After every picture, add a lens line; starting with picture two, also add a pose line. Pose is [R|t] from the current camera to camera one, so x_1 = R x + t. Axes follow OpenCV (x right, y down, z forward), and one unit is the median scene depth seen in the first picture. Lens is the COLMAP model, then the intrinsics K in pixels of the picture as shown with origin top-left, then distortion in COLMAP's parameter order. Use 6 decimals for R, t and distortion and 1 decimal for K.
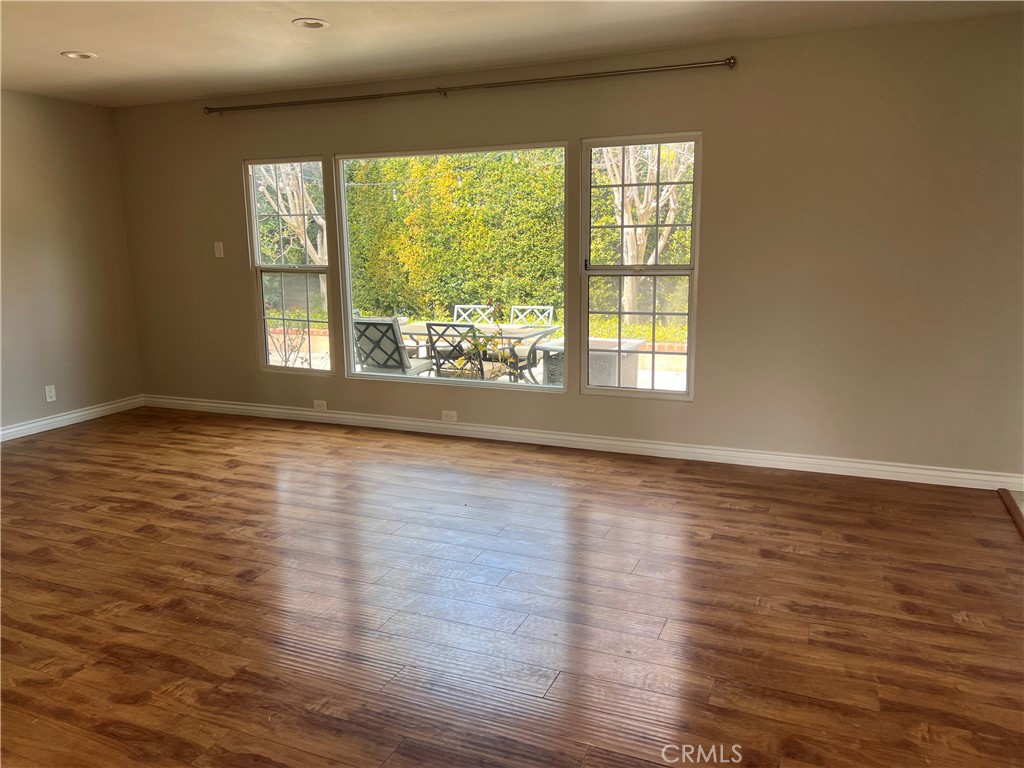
lens RADIAL K [[767.6, 0, 512.5], [0, 767.6, 391.1], [0, 0, 1]] dist [0.058348, -0.065545]
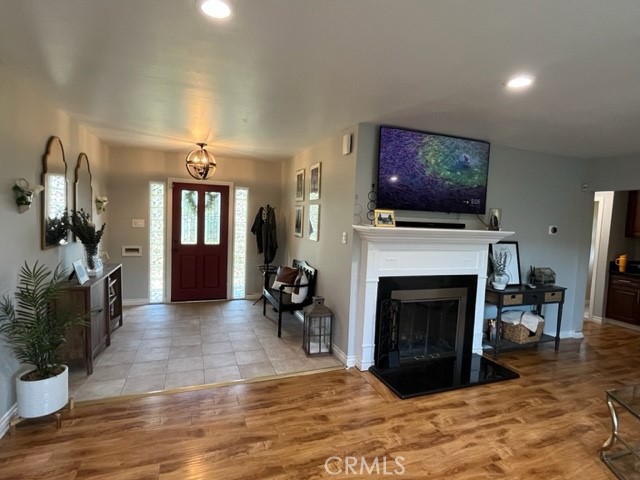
lens RADIAL K [[336.9, 0, 316.5], [0, 336.9, 241.0], [0, 0, 1]] dist [0.001888, -0.001612]
pose [[-0.719551, 0.036347, -0.693488, 0.317370], [-0.169228, 0.959346, 0.225868, -0.289744], [0.673505, 0.279881, -0.684147, 1.175494]]
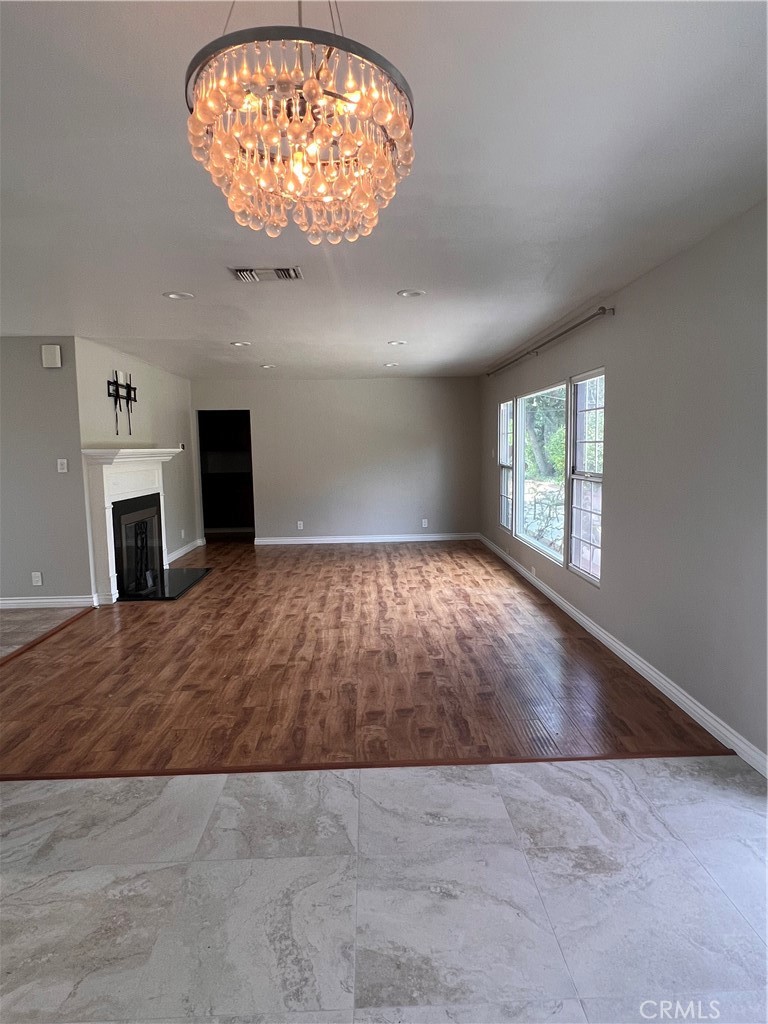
lens RADIAL K [[599.7, 0, 388.2], [0, 599.7, 509.3], [0, 0, 1]] dist [0.004707, 0.000093]
pose [[0.424019, 0.104135, -0.899646, 1.550373], [-0.169645, 0.984917, 0.034049, -0.142710], [0.889623, 0.138183, 0.435290, 0.502683]]
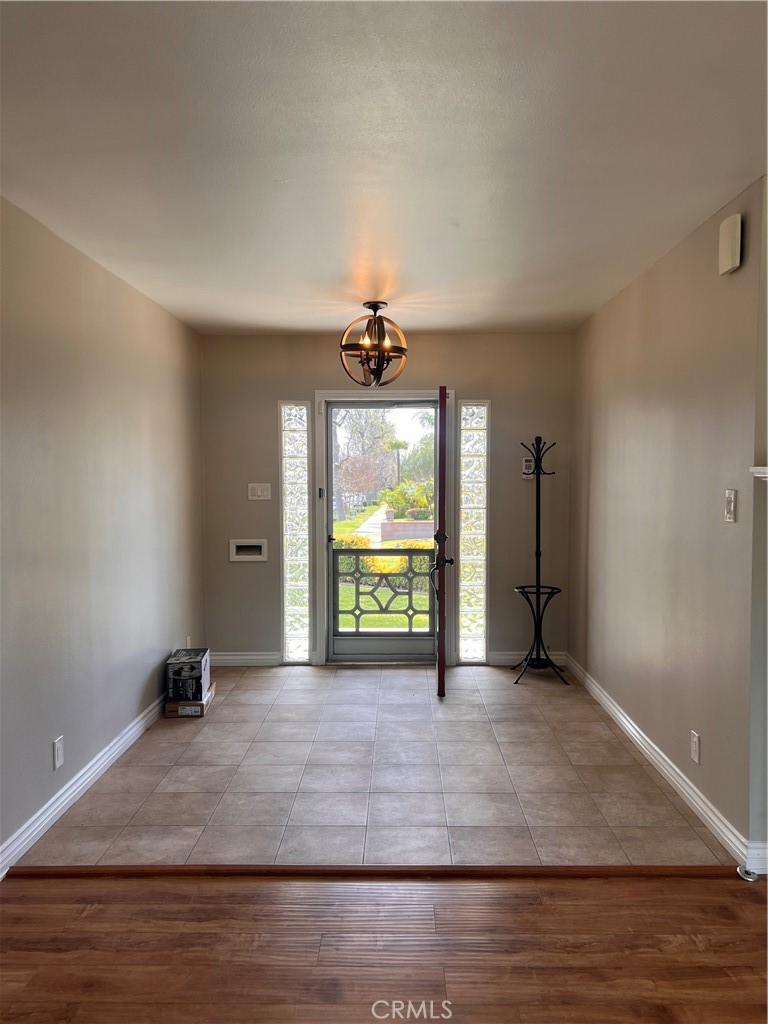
lens RADIAL K [[767.6, 0, 385.4], [0, 767.6, 511.2], [0, 0, 1]] dist [0.058348, -0.065545]
pose [[-0.923442, 0.034510, -0.382184, 0.193524], [-0.062831, 0.968910, 0.239303, -0.246430], [0.378560, 0.244996, -0.892563, 1.137071]]
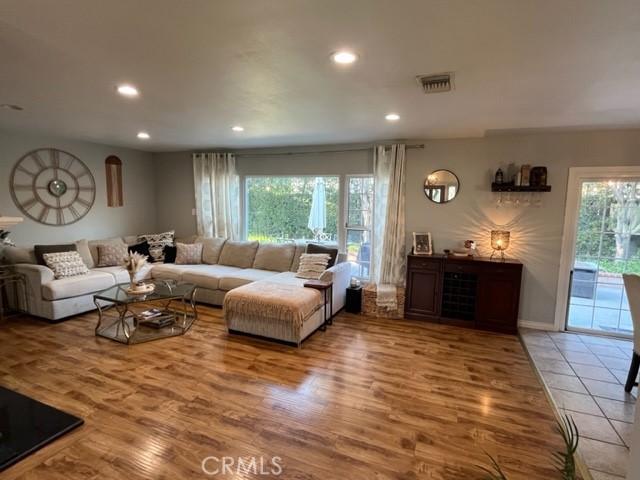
lens RADIAL K [[336.9, 0, 320.2], [0, 336.9, 236.2], [0, 0, 1]] dist [0.001888, -0.001612]
pose [[0.999365, 0.034004, 0.010646, 0.006203], [-0.032843, 0.994946, -0.094889, -0.047778], [-0.013819, 0.094479, 0.995431, -0.088769]]
